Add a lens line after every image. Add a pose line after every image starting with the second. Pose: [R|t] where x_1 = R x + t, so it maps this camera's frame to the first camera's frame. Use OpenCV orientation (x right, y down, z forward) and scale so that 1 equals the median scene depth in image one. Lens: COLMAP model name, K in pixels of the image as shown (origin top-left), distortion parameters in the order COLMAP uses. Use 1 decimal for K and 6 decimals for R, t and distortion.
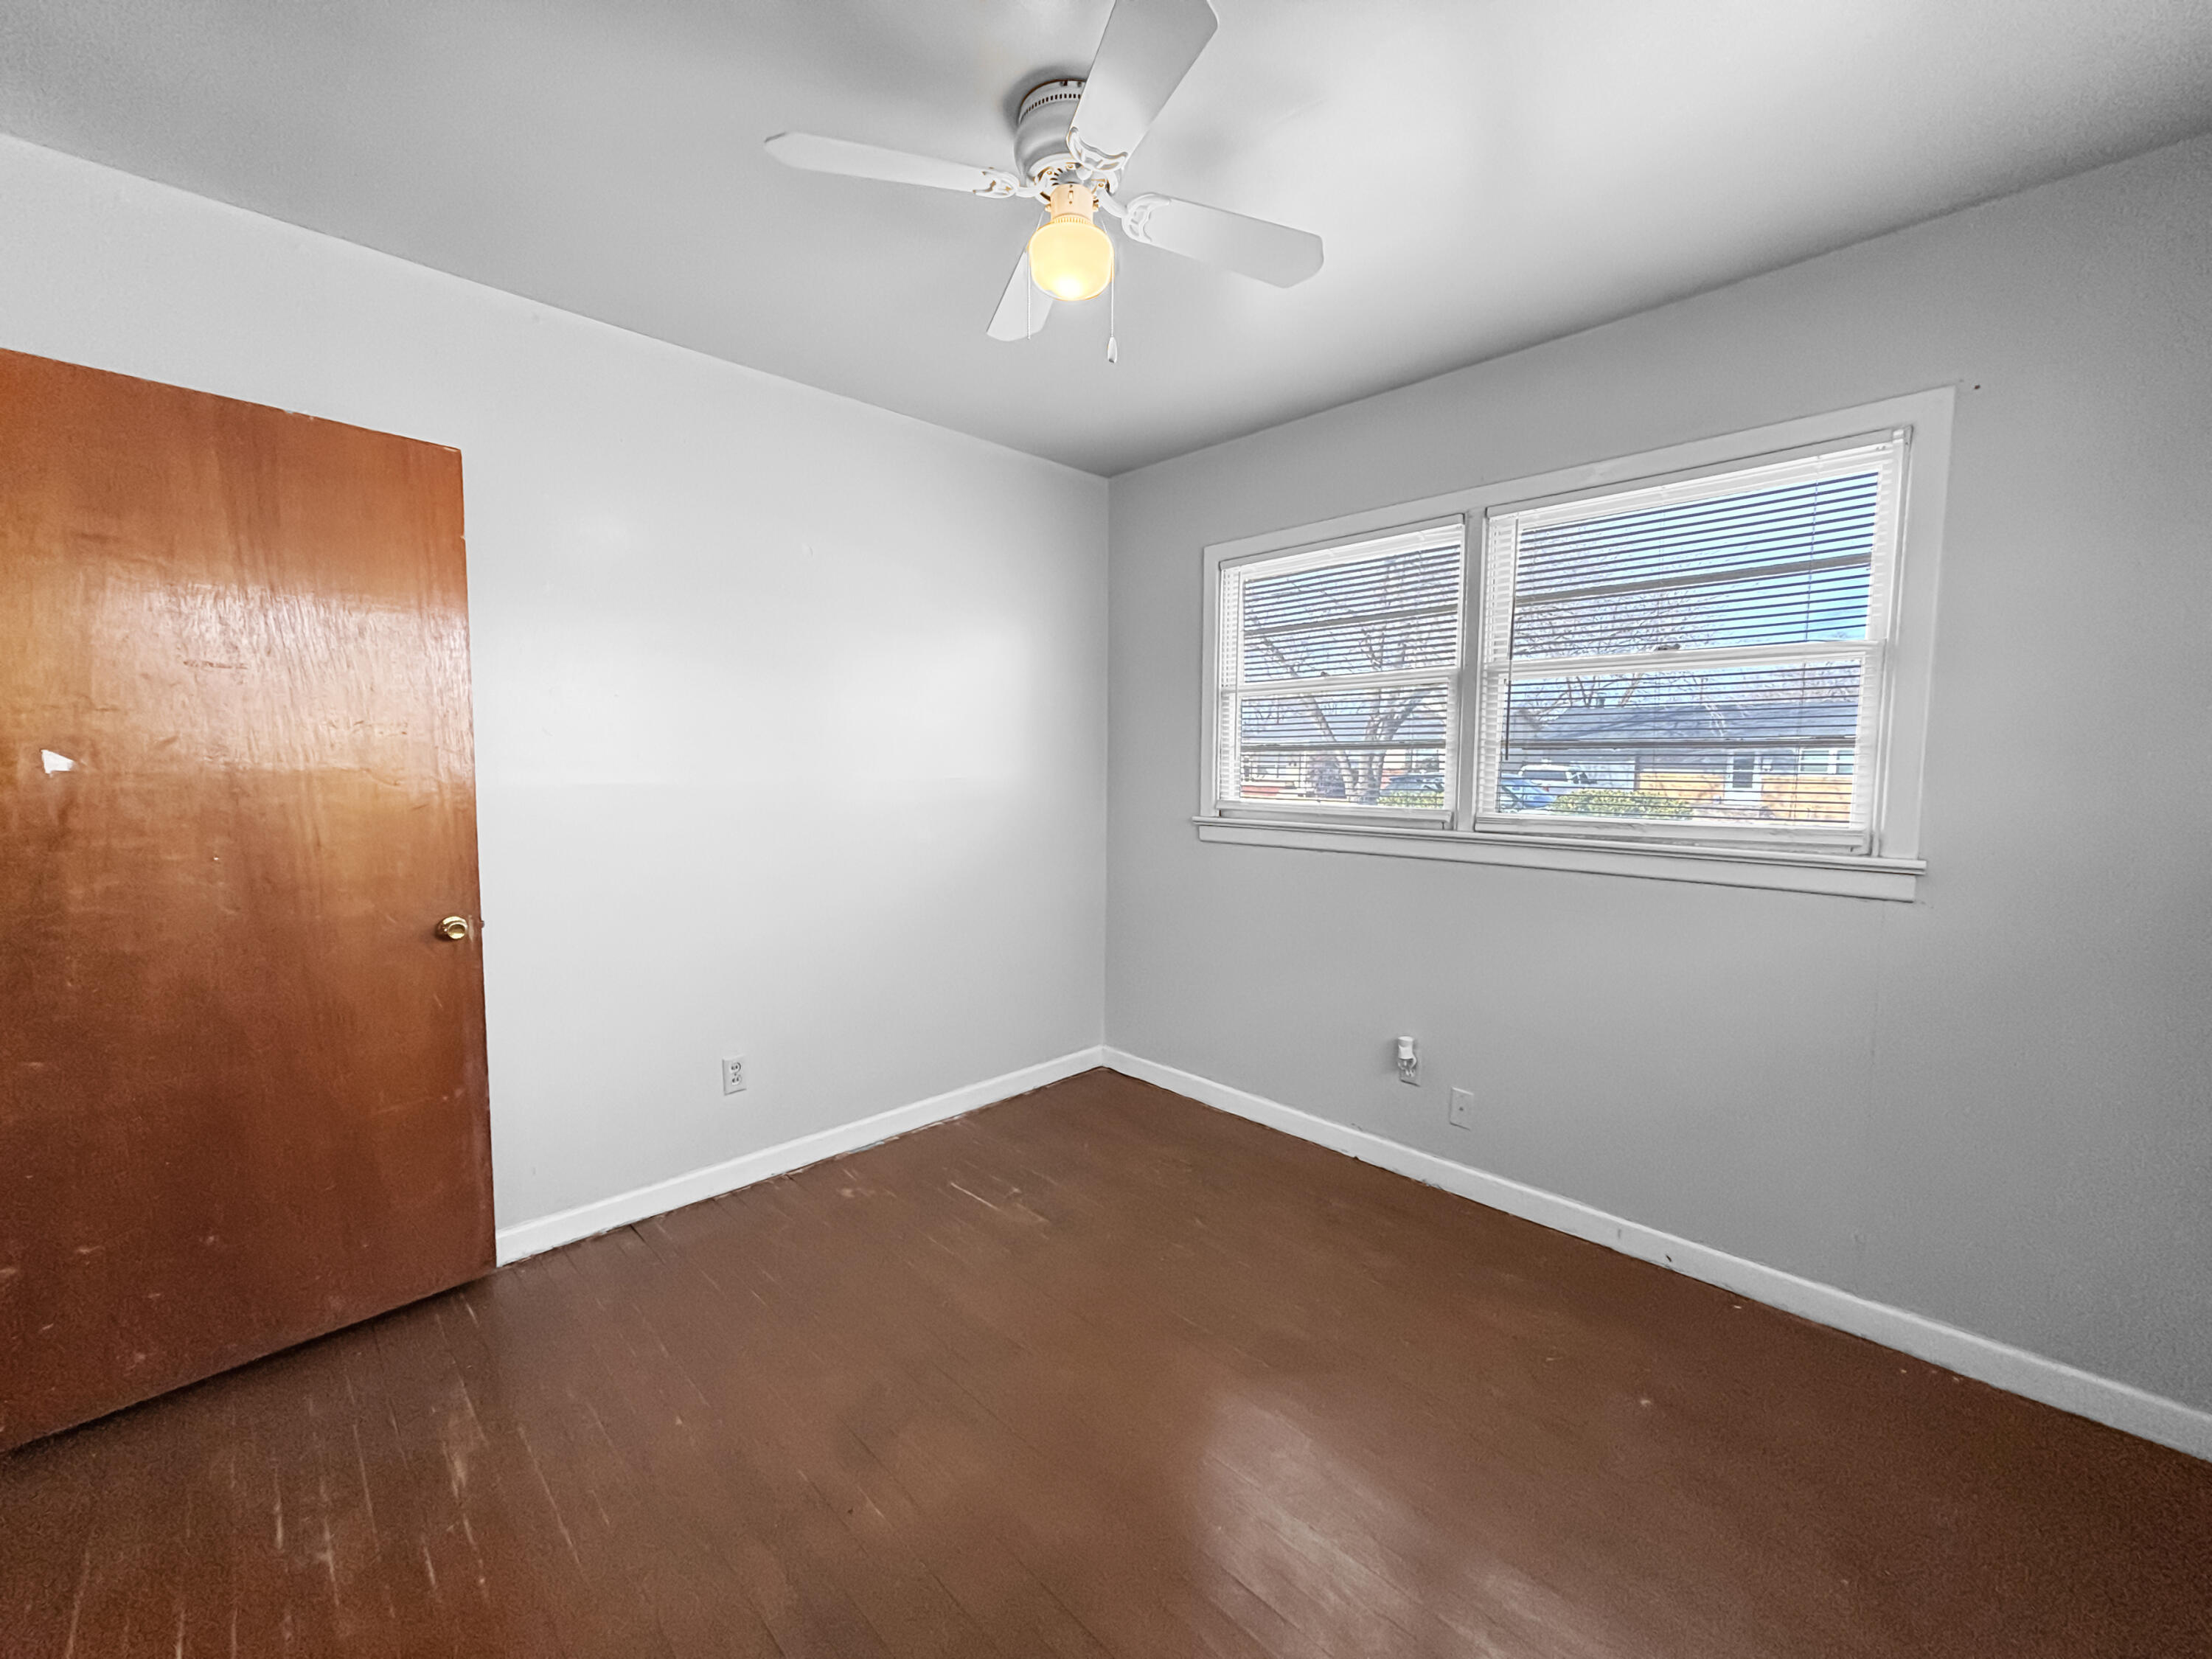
lens RADIAL K [[883.6, 0, 1092.5], [0, 883.6, 818.6], [0, 0, 1]] dist [0.016285, 0.000047]
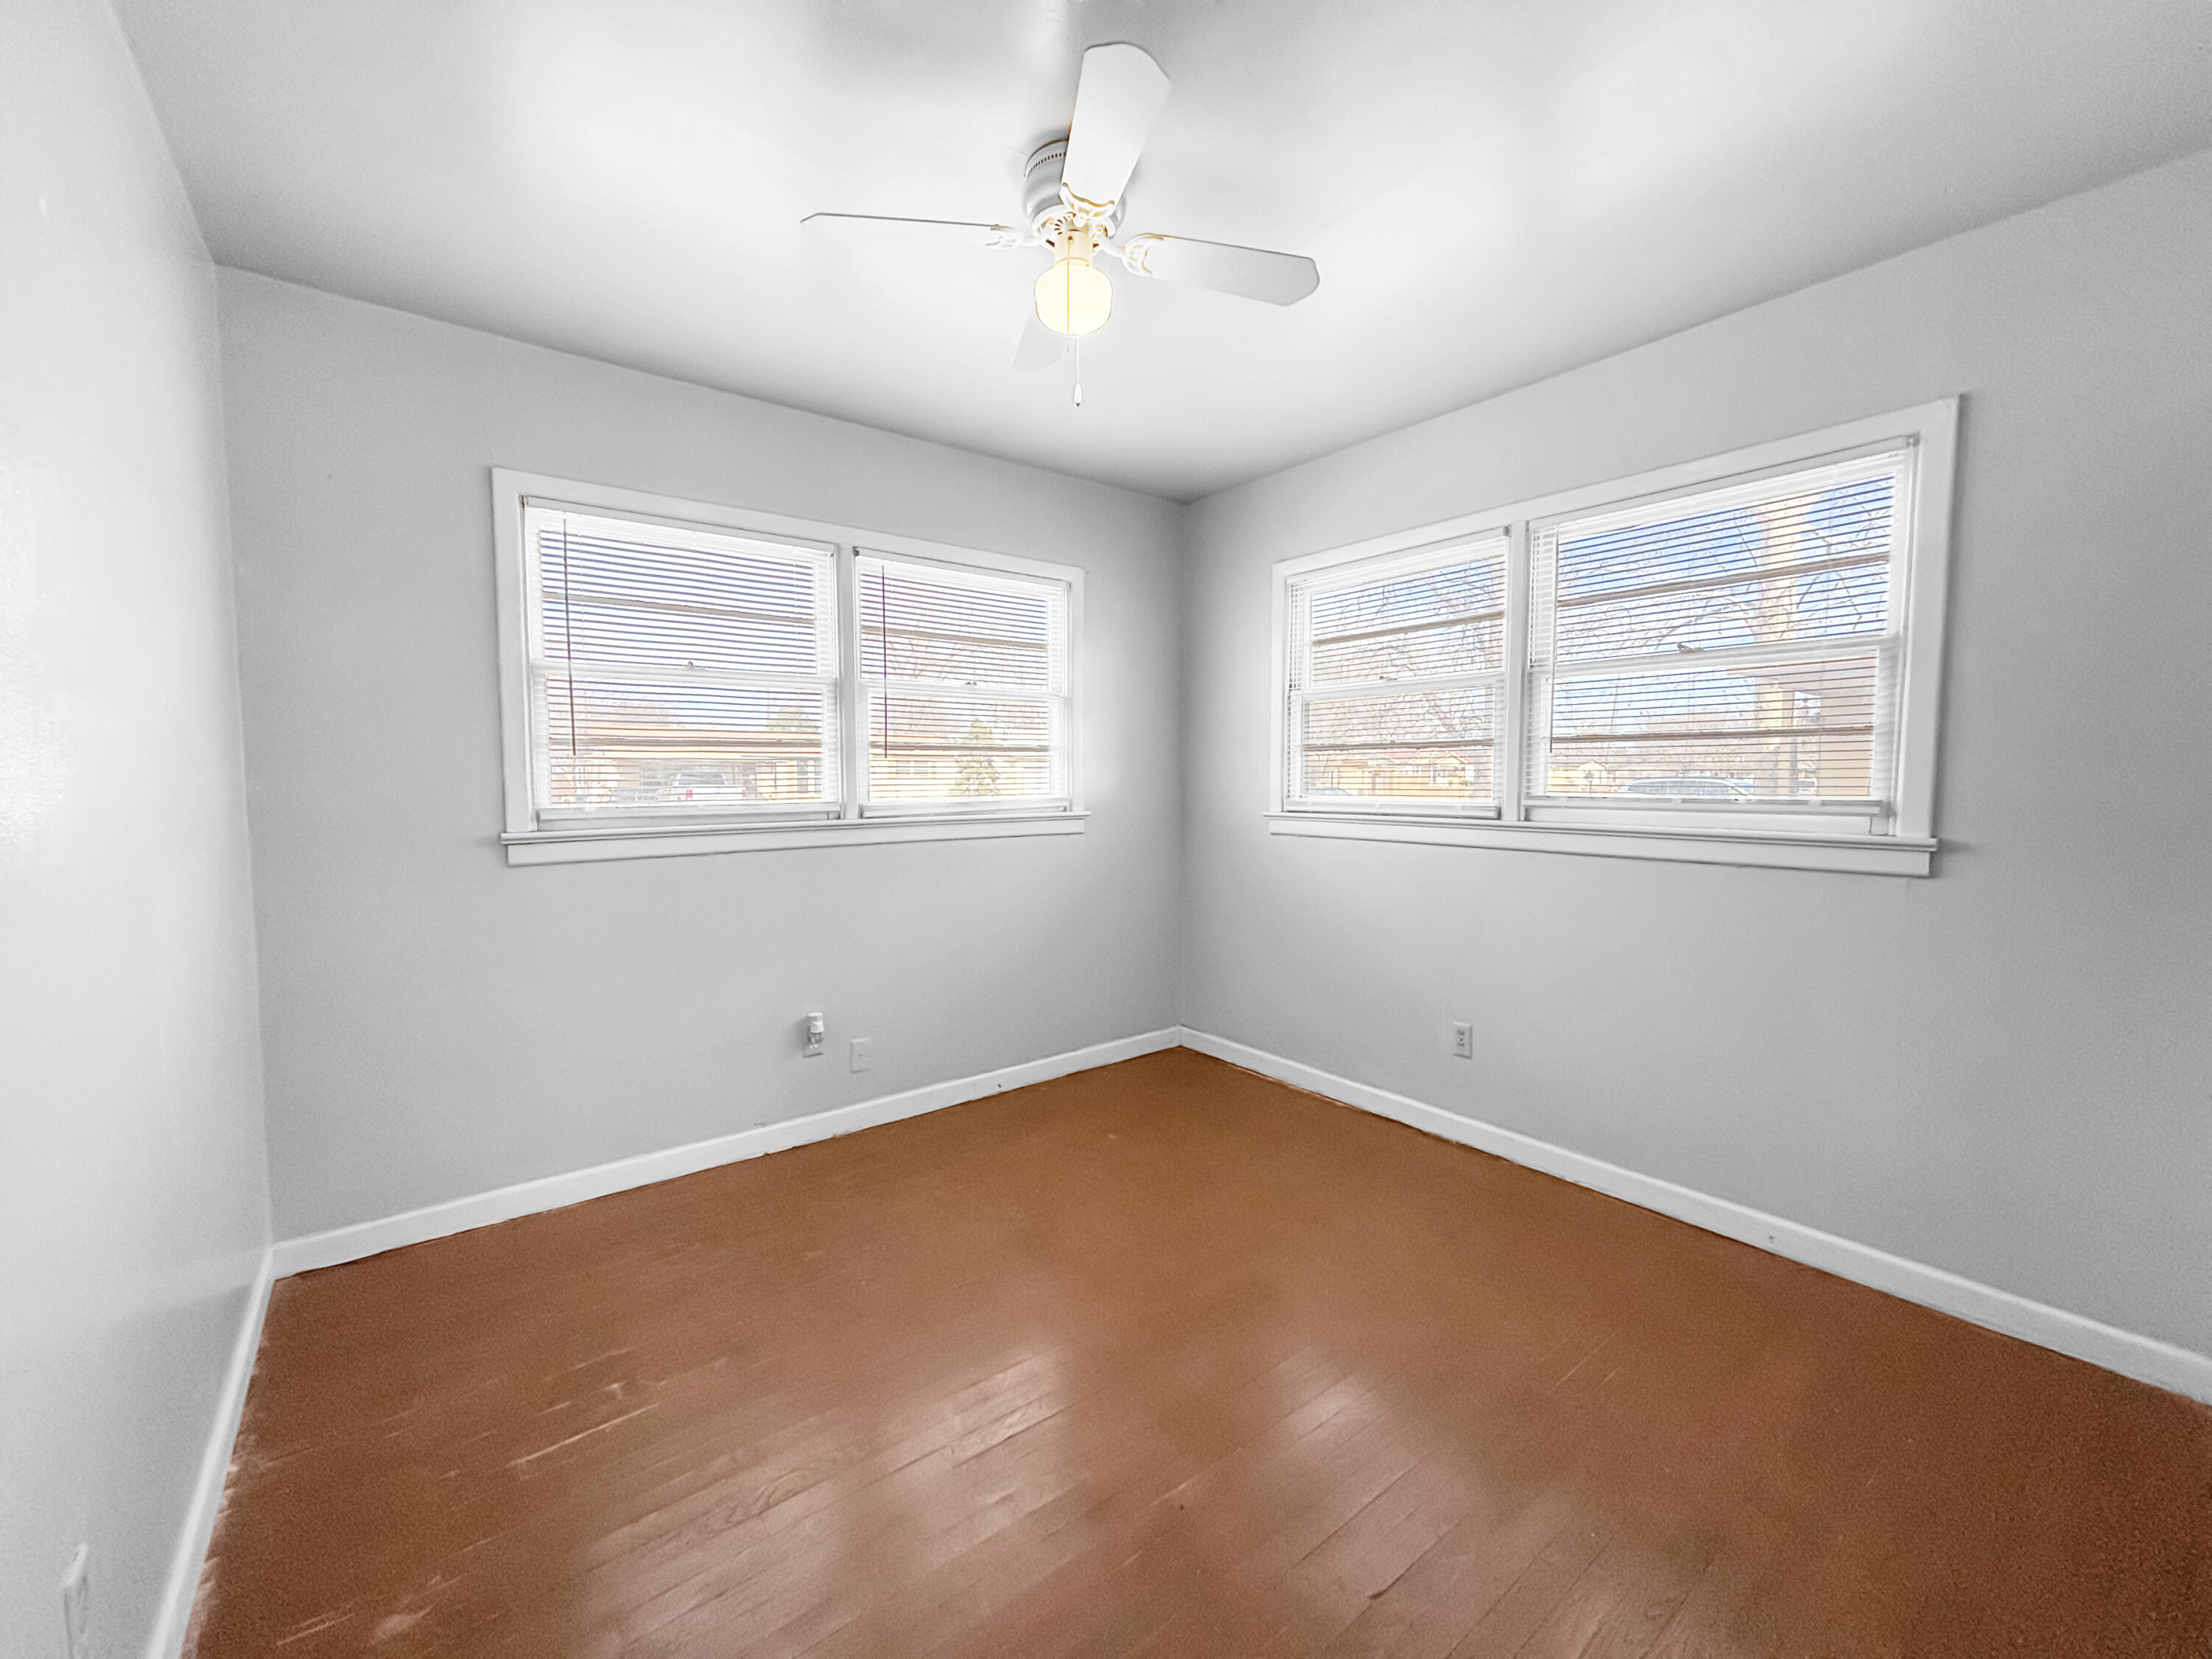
lens RADIAL K [[896.8, 0, 1059.3], [0, 896.8, 831.0], [0, 0, 1]] dist [0.031504, -0.000010]
pose [[0.154336, -0.066106, 0.985804, -0.662320], [0.073827, 0.995741, 0.055214, -0.014297], [-0.985256, 0.064257, 0.158559, 0.506983]]
